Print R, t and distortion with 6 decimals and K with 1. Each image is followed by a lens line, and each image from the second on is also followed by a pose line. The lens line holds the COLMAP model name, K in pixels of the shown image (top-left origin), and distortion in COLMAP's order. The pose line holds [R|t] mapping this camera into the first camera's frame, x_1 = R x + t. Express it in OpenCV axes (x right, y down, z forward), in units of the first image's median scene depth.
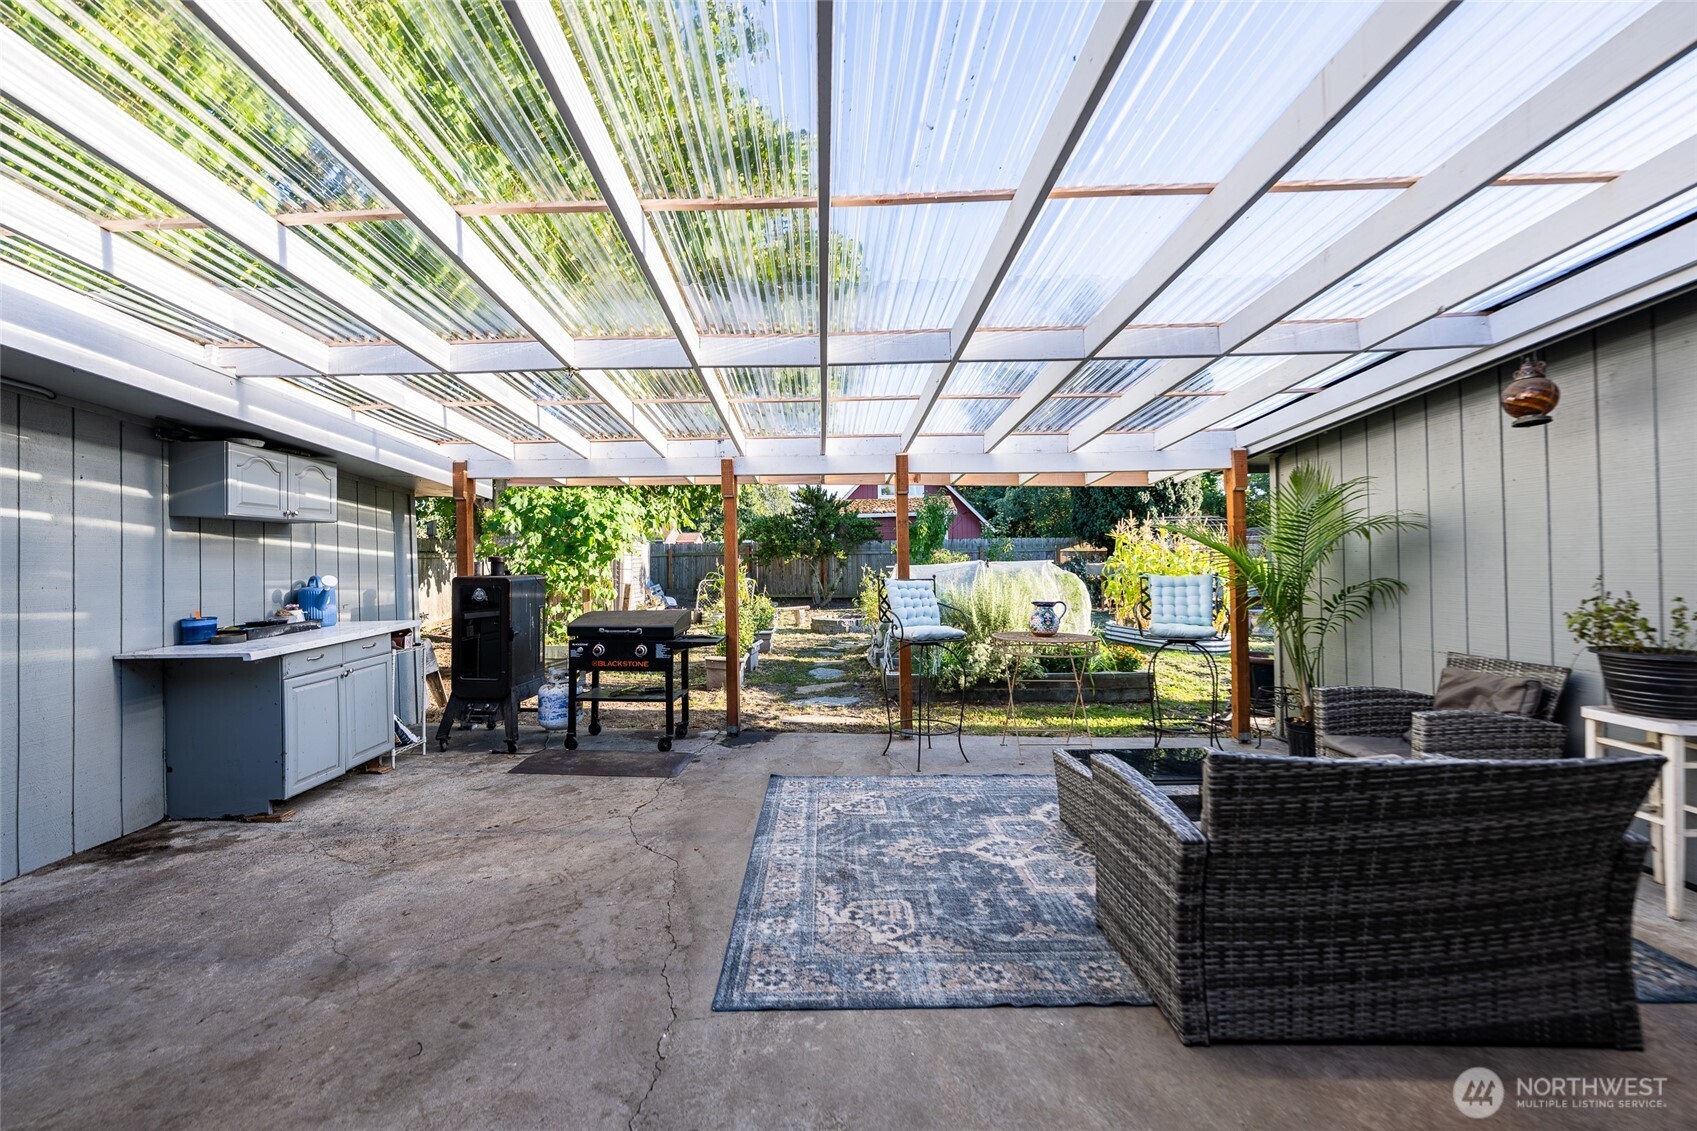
lens RADIAL K [[672.0, 0, 853.1], [0, 672.0, 570.6], [0, 0, 1]] dist [0.002217, 0.000069]
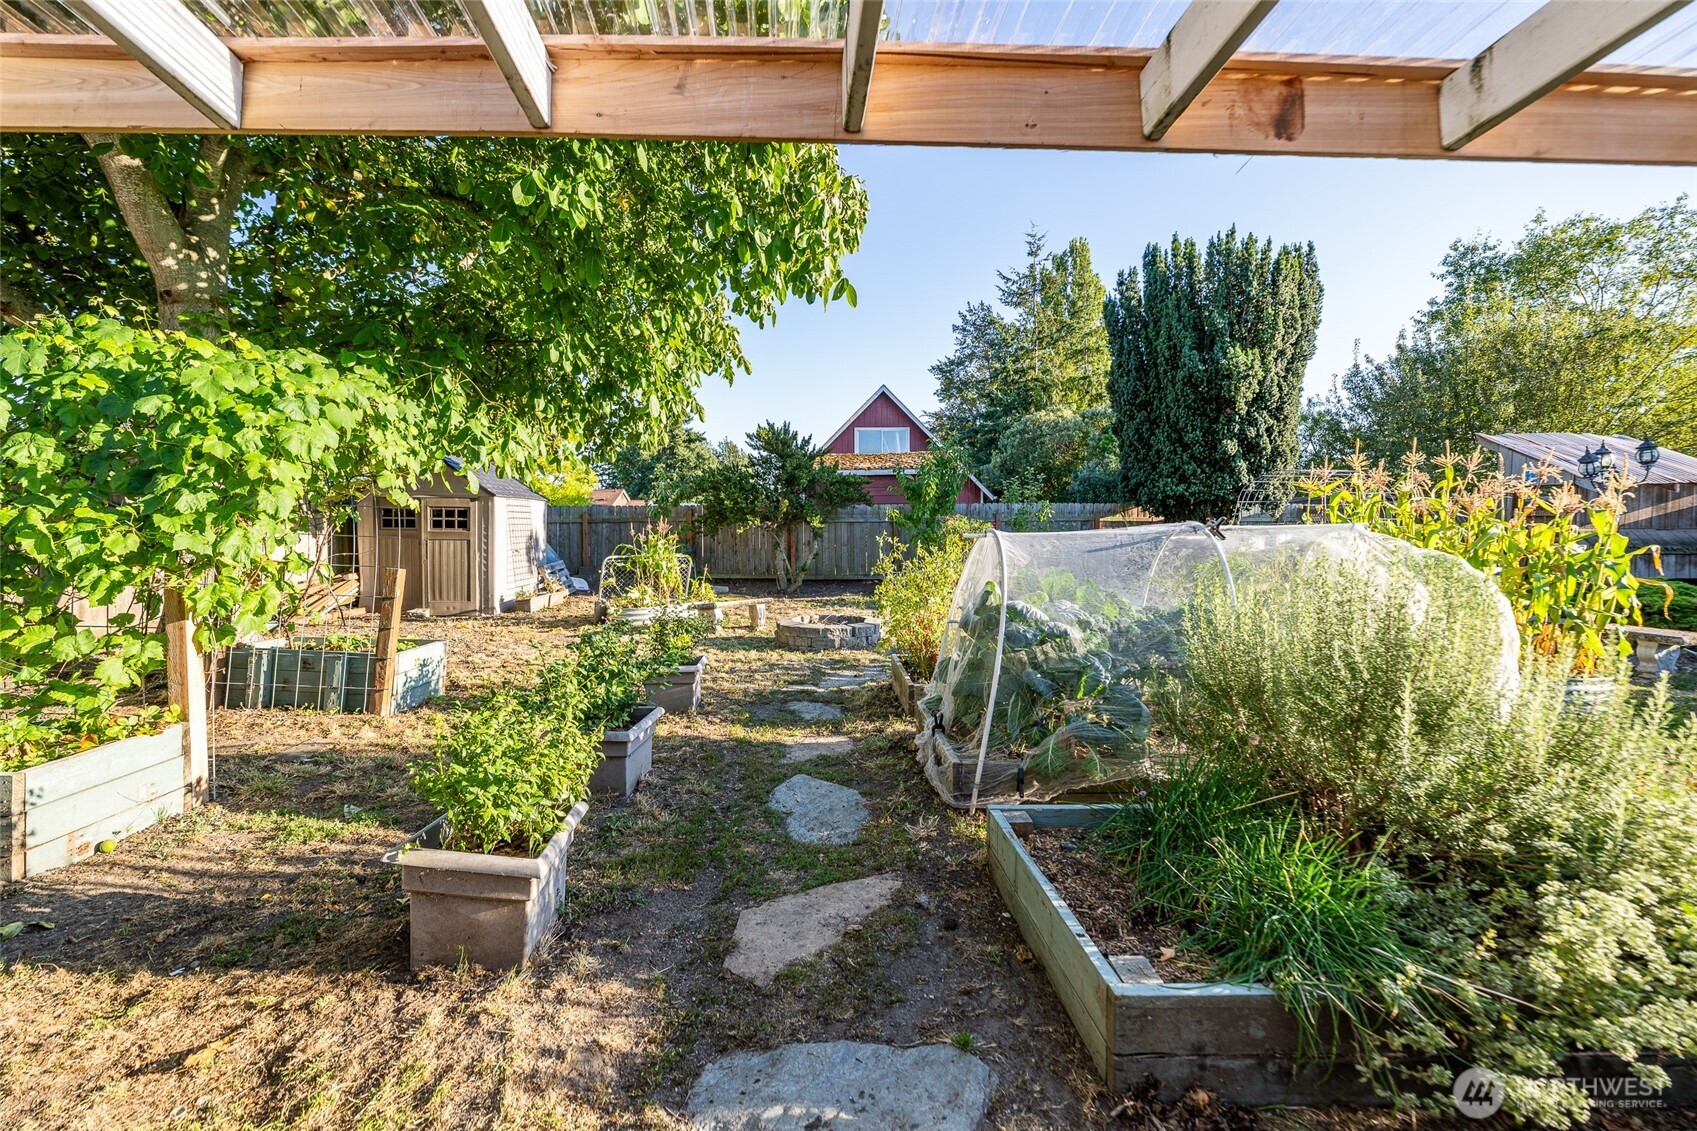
lens RADIAL K [[672.0, 0, 841.8], [0, 672.0, 556.8], [0, 0, 1]] dist [0.002217, 0.000069]
pose [[0.999143, 0.008591, 0.040488, -0.022118], [-0.009393, 0.999762, 0.019675, -0.000134], [-0.040310, -0.020039, 0.998986, 0.311962]]
